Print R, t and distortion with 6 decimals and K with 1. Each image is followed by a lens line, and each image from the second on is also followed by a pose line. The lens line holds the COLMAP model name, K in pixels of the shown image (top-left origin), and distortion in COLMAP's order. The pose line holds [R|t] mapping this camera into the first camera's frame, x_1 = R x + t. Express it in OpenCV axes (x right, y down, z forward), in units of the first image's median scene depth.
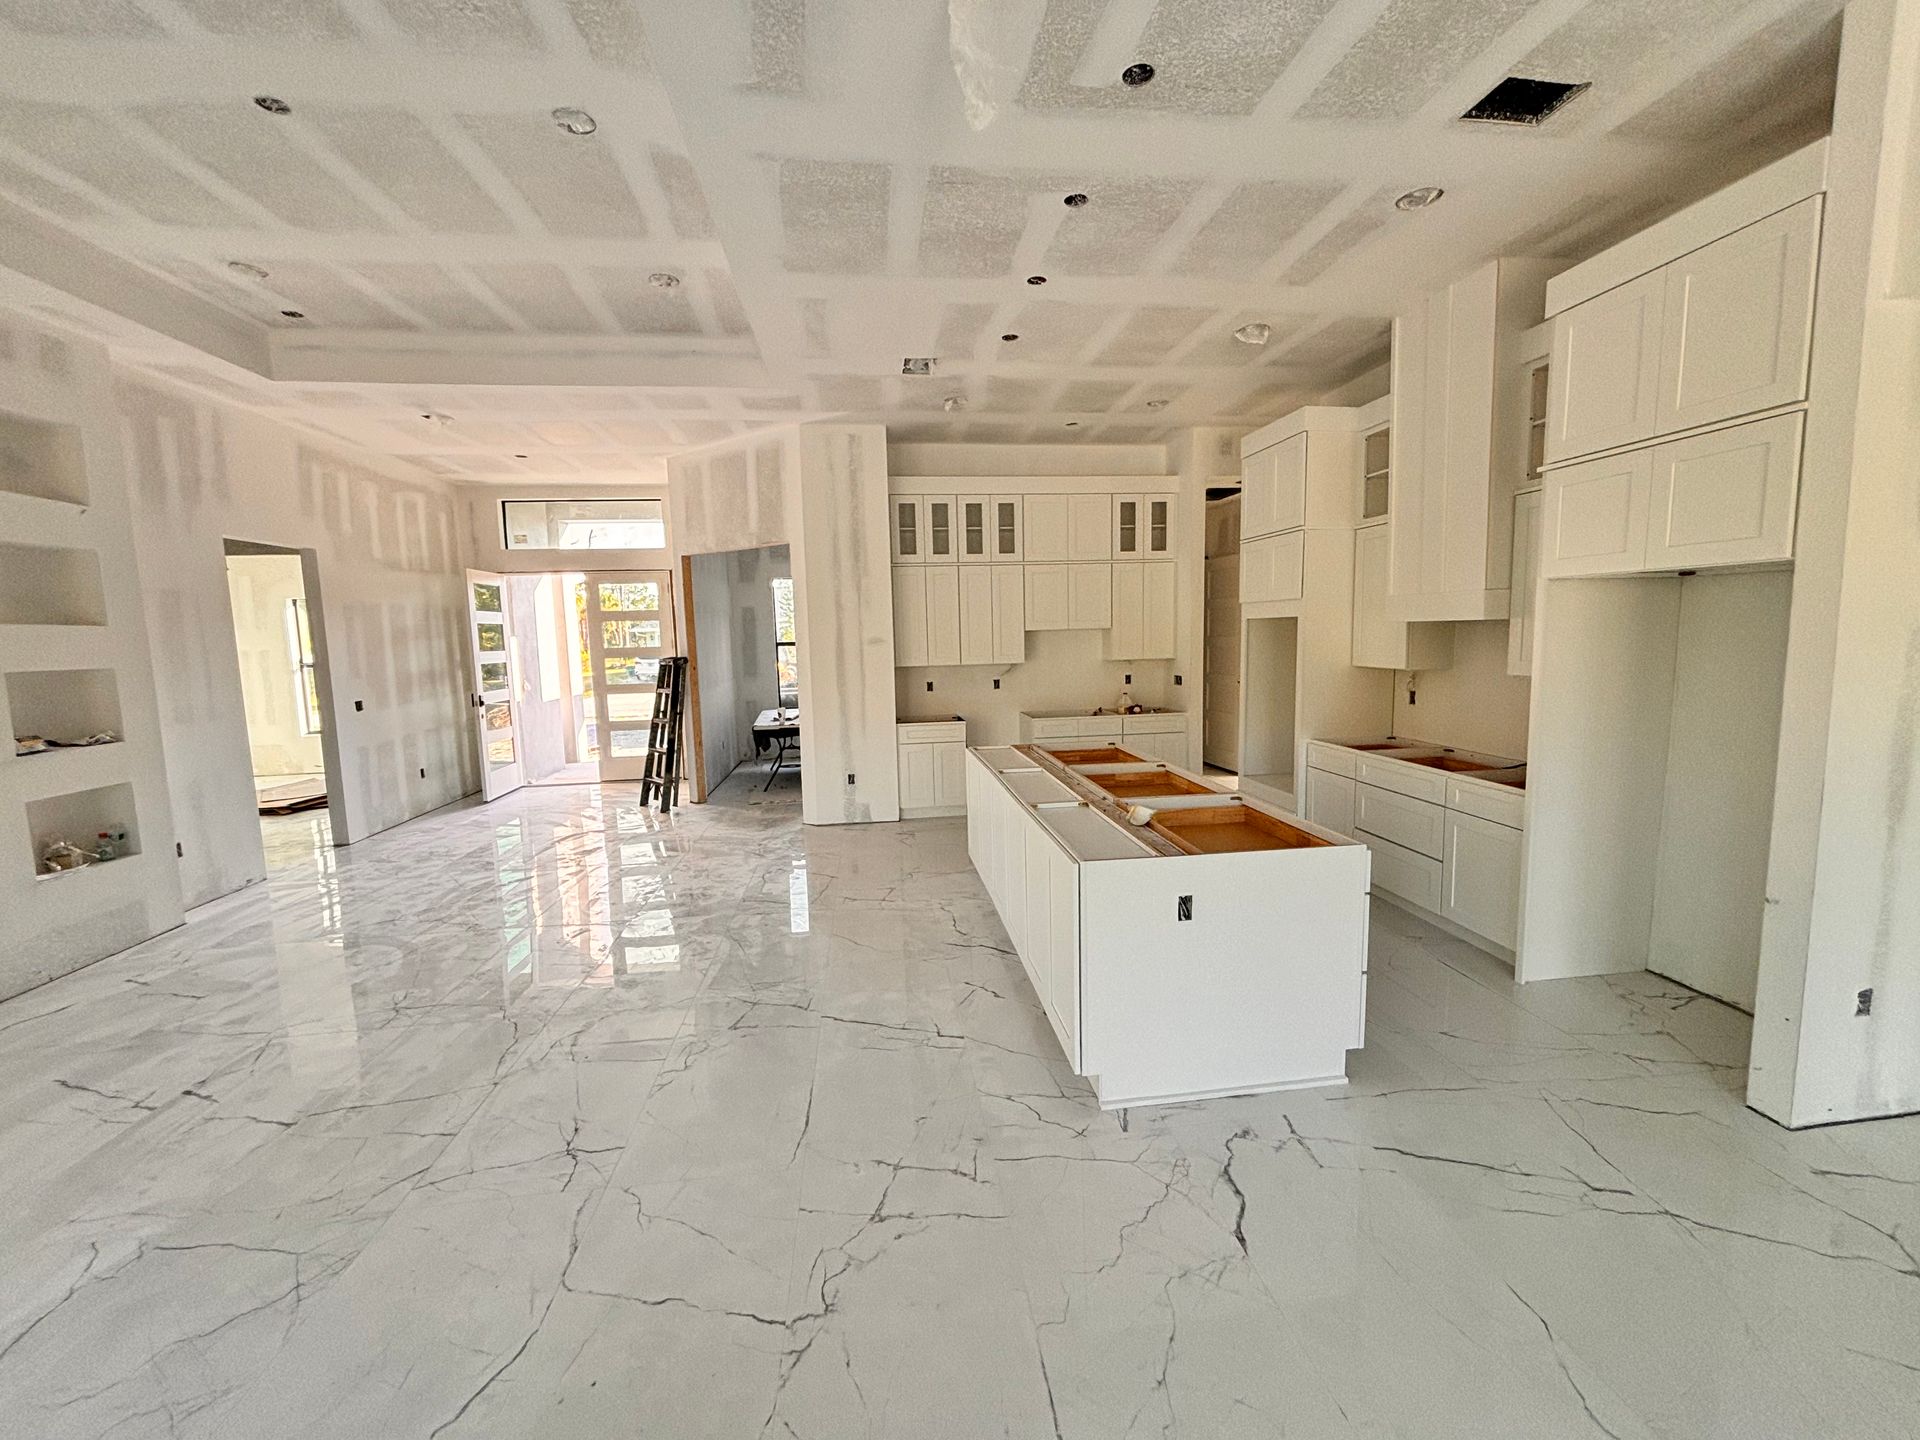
lens RADIAL K [[781.1, 0, 962.7], [0, 781.1, 721.5], [0, 0, 1]] dist [-0.001353, 0.000094]
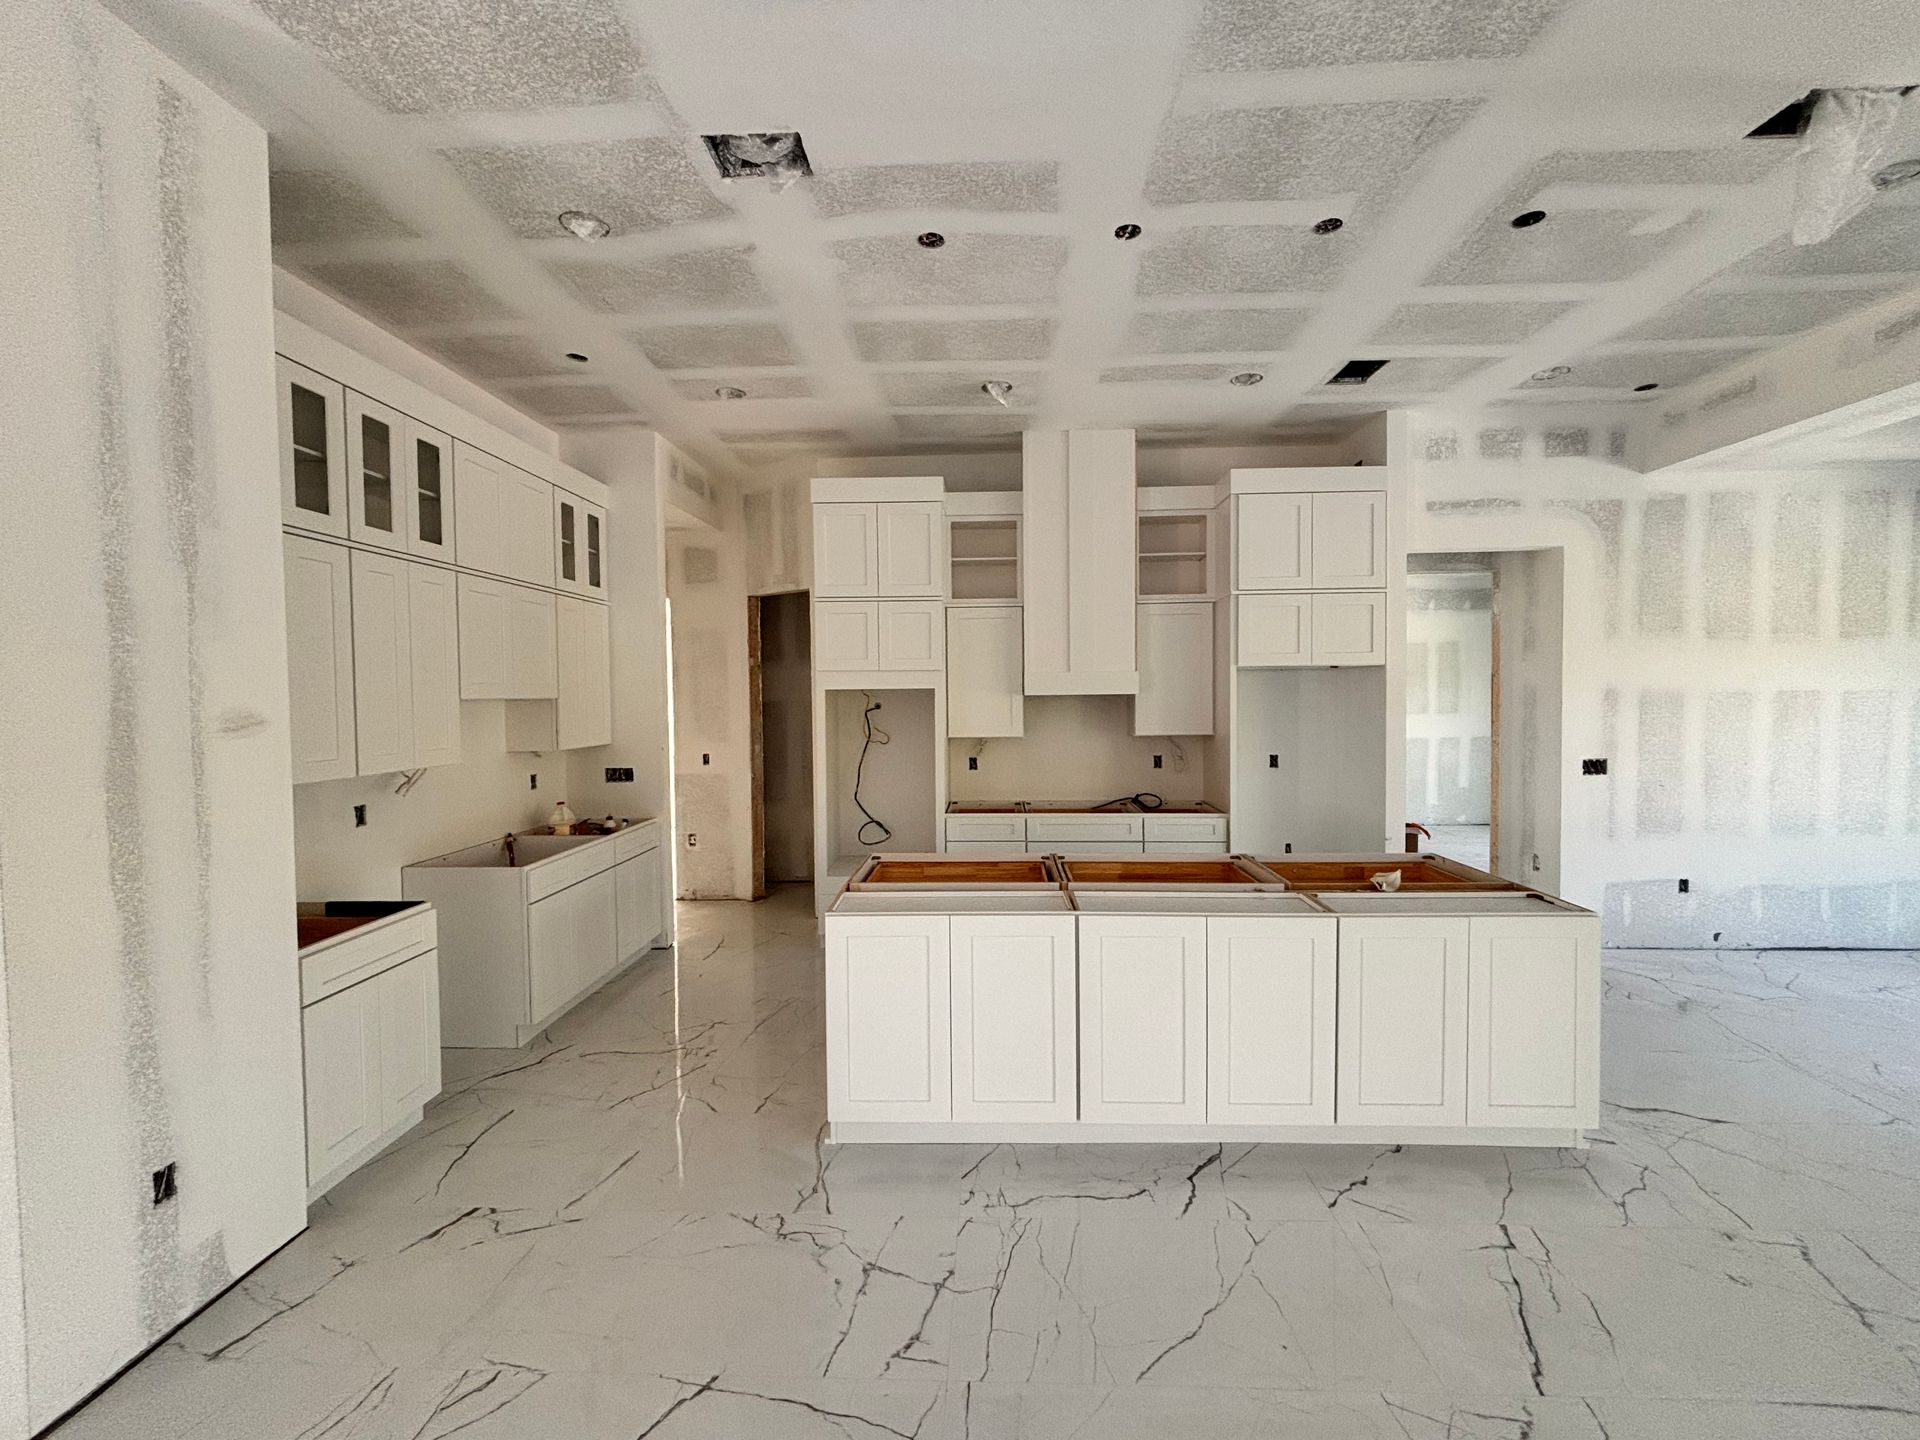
lens RADIAL K [[781.1, 0, 961.2], [0, 781.1, 715.6], [0, 0, 1]] dist [-0.001353, 0.000094]
pose [[0.165851, -0.002174, 0.986148, -0.493556], [0.117981, 0.992859, -0.017654, -0.077763], [-0.979068, 0.119275, 0.164923, 0.796420]]
